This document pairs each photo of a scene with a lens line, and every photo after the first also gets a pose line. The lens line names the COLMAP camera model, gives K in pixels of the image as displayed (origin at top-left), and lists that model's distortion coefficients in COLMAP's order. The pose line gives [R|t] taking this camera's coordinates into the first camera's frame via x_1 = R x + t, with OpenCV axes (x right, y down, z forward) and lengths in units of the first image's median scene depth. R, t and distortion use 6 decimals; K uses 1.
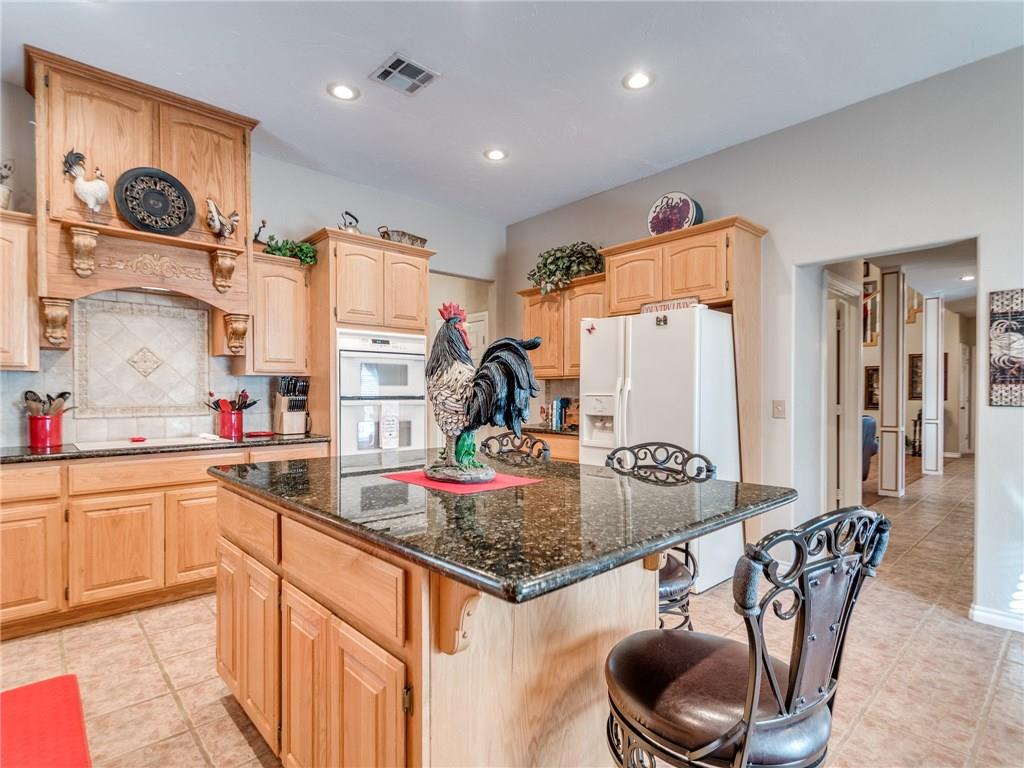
lens RADIAL K [[525.4, 0, 494.8], [0, 525.4, 397.6], [0, 0, 1]] dist [0.004765, -0.004836]
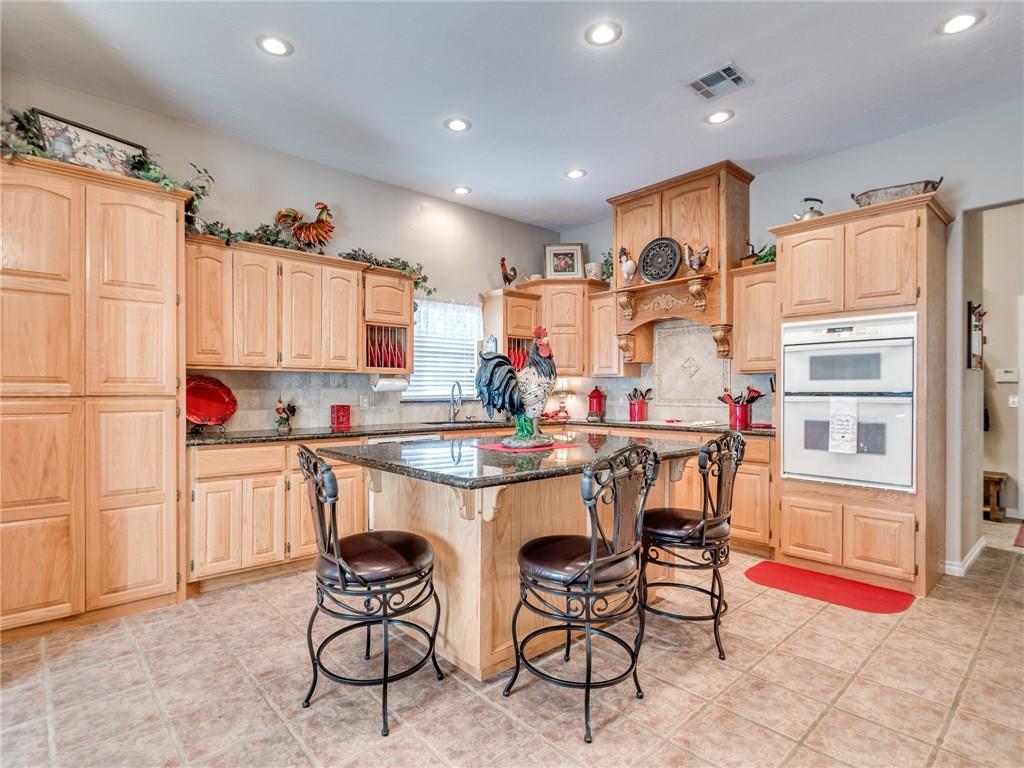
lens RADIAL K [[525.4, 0, 484.1], [0, 525.4, 392.7], [0, 0, 1]] dist [0.004765, -0.004836]
pose [[-0.018356, 0.002203, -0.999829, 0.855850], [-0.009891, 0.999948, 0.002385, 0.002229], [0.999783, 0.009933, -0.018333, 0.547832]]
